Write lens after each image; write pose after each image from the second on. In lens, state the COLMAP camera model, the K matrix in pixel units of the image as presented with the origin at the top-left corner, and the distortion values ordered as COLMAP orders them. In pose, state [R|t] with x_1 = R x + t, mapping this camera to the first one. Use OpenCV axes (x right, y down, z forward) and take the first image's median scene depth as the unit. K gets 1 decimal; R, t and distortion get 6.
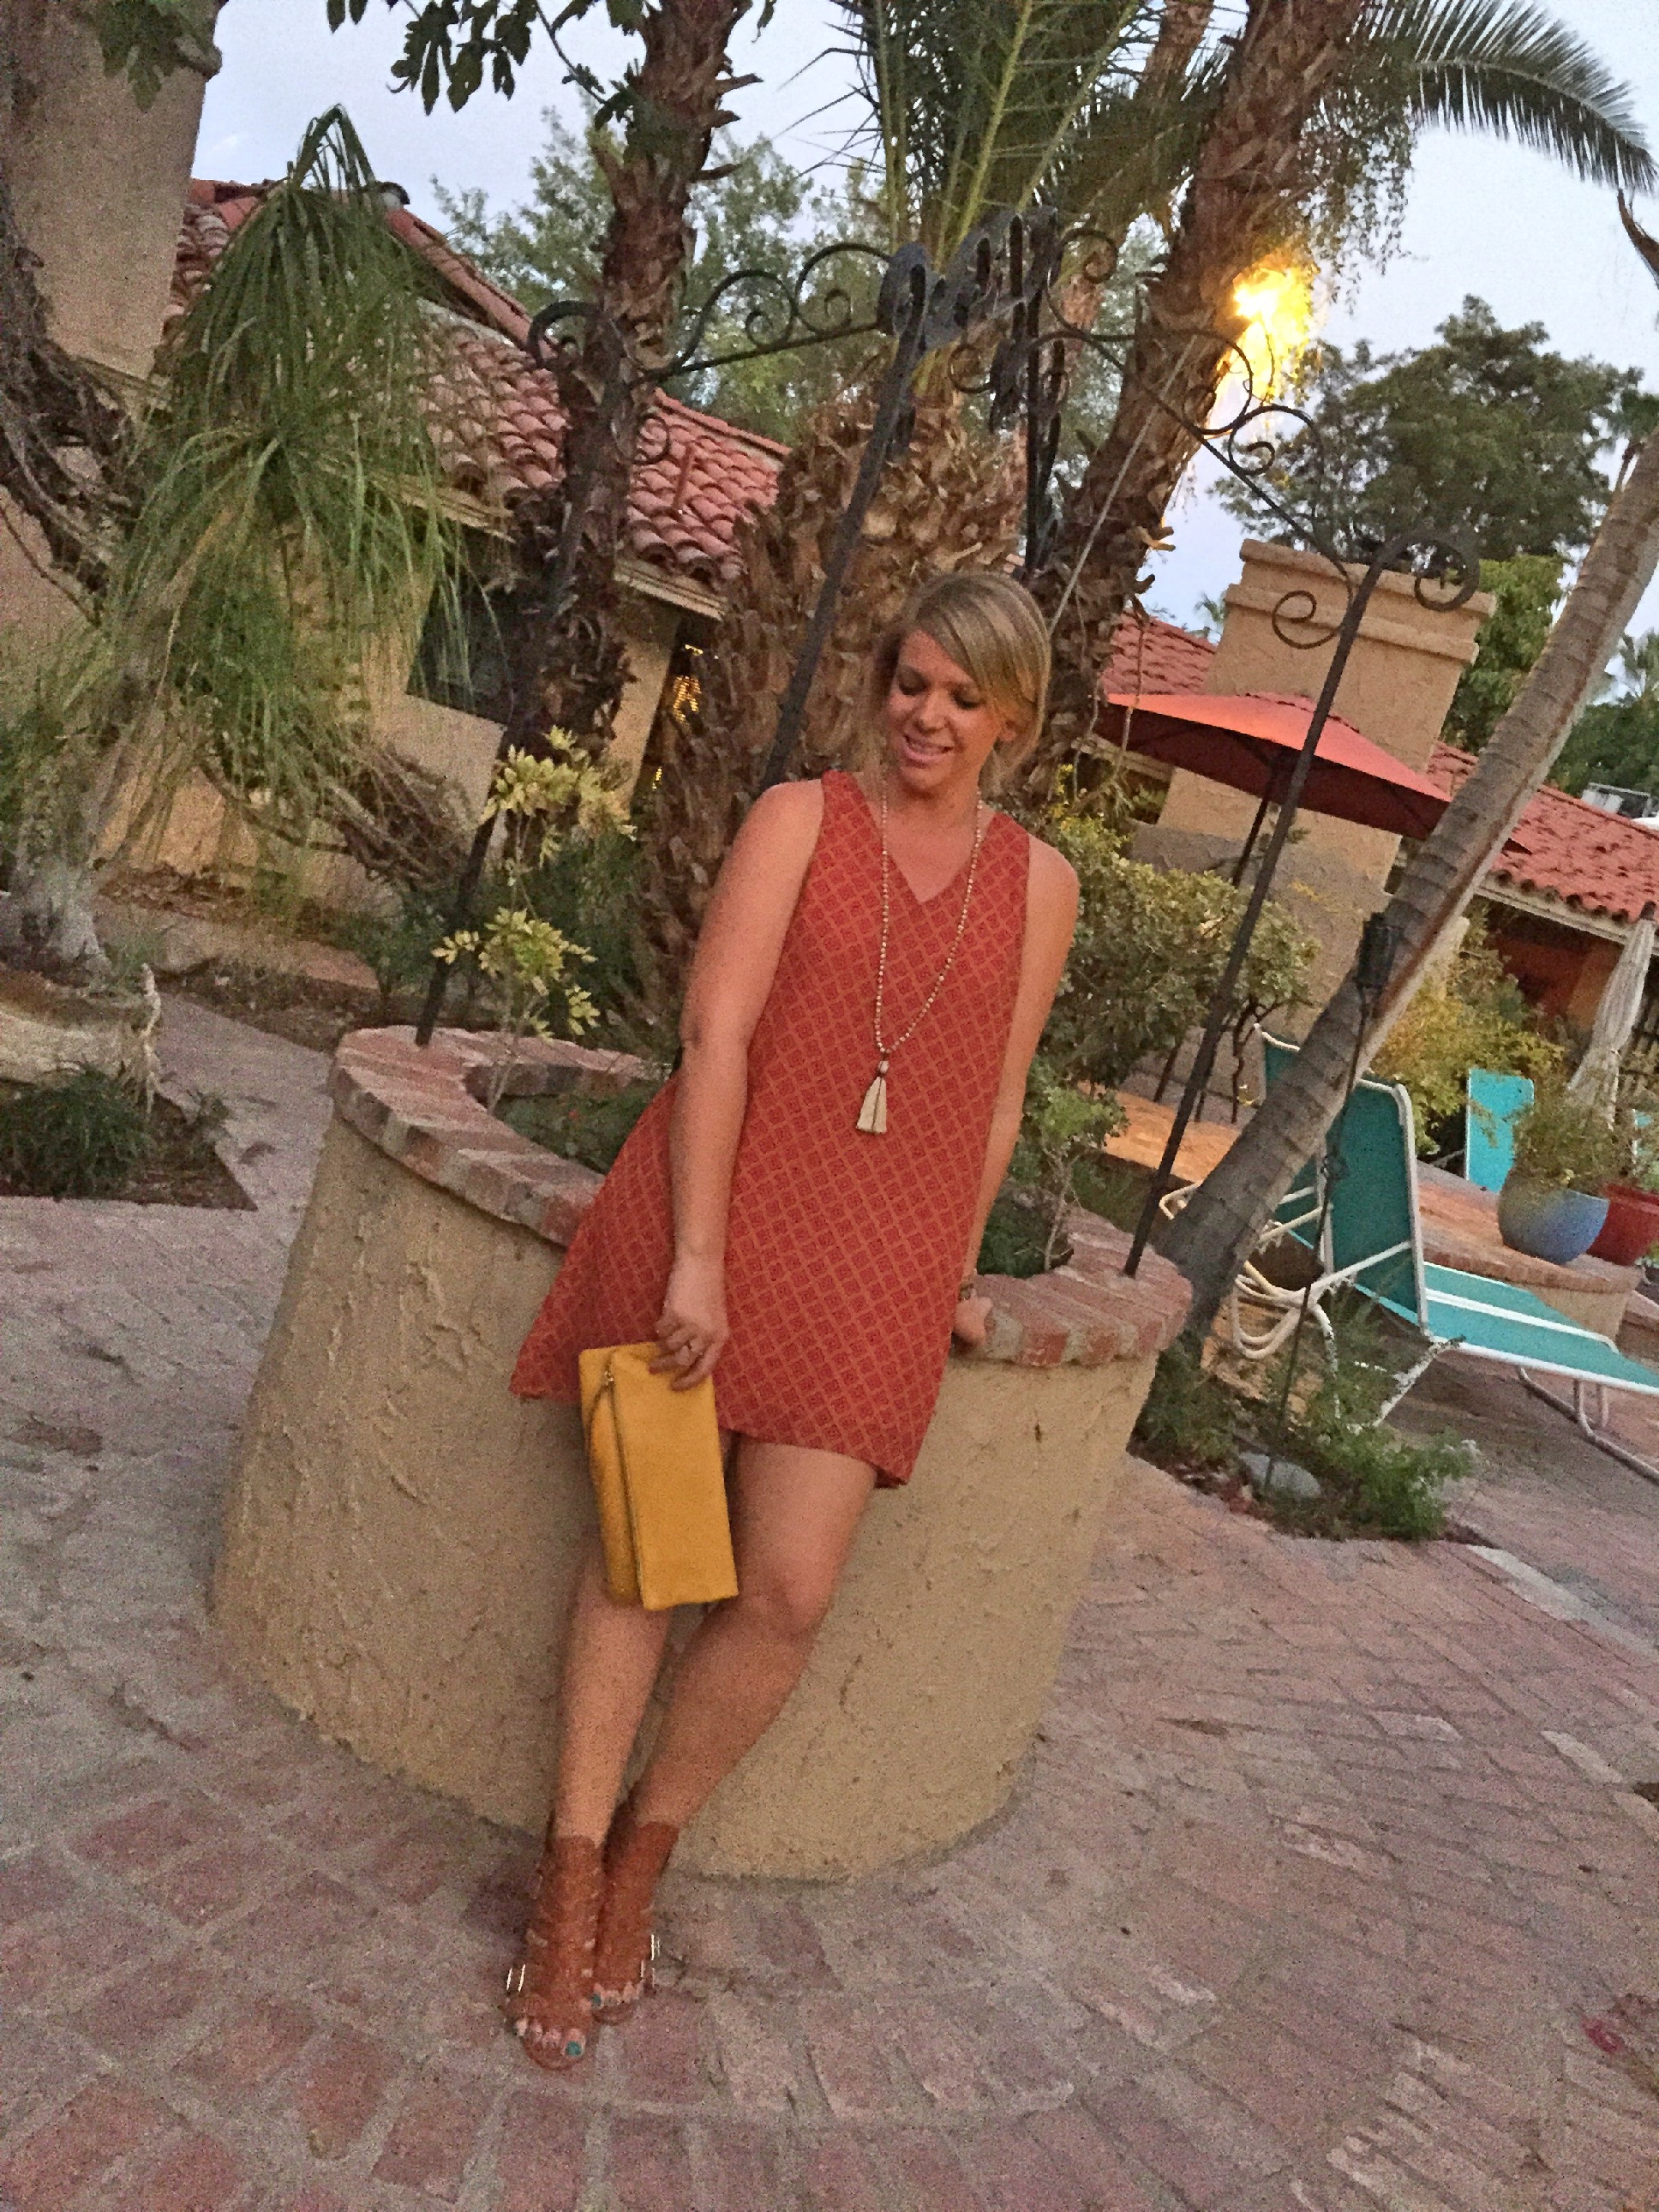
lens RADIAL K [[1875.5, 0, 829.5], [0, 1875.5, 1106.0], [0, 0, 1]] dist [0.002335, 0.002463]
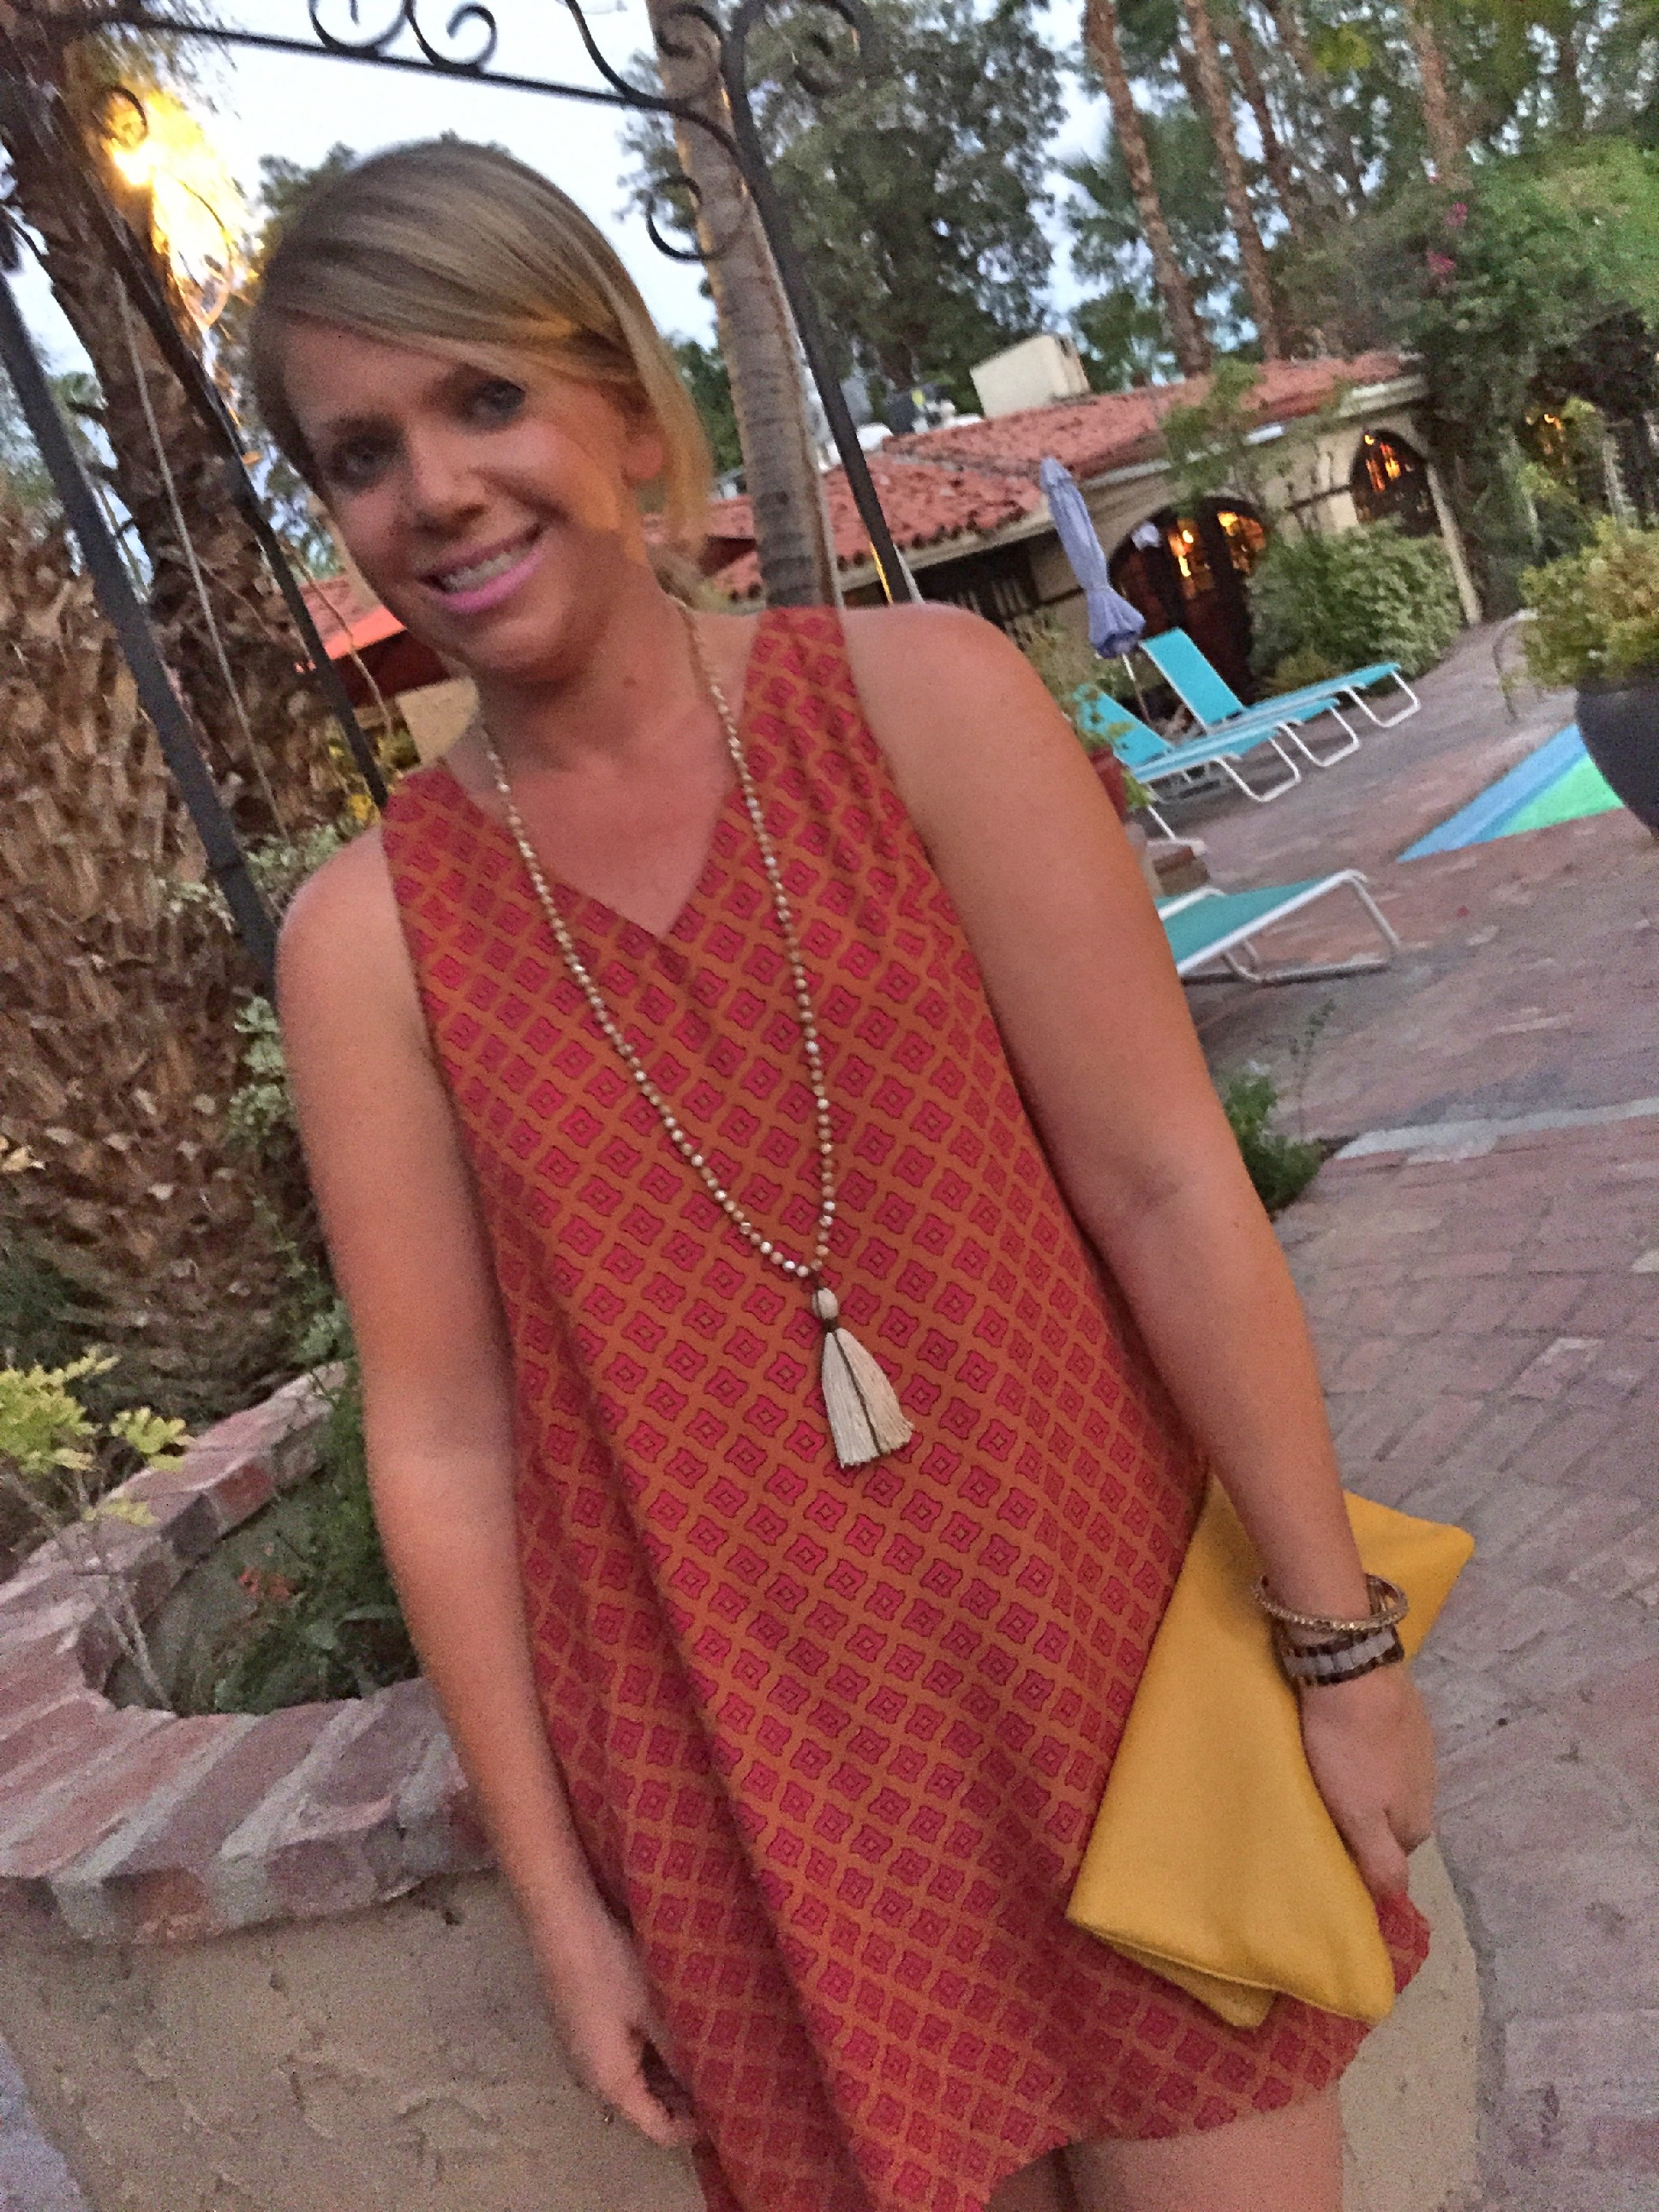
lens RADIAL K [[1875.5, 0, 829.5], [0, 1875.5, 1106.0], [0, 0, 1]] dist [0.002335, 0.002463]
pose [[0.724783, -0.639220, 0.257075, -0.062763], [0.627108, 0.766591, 0.138106, -0.080852], [-0.285352, 0.061117, 0.956472, 0.361368]]
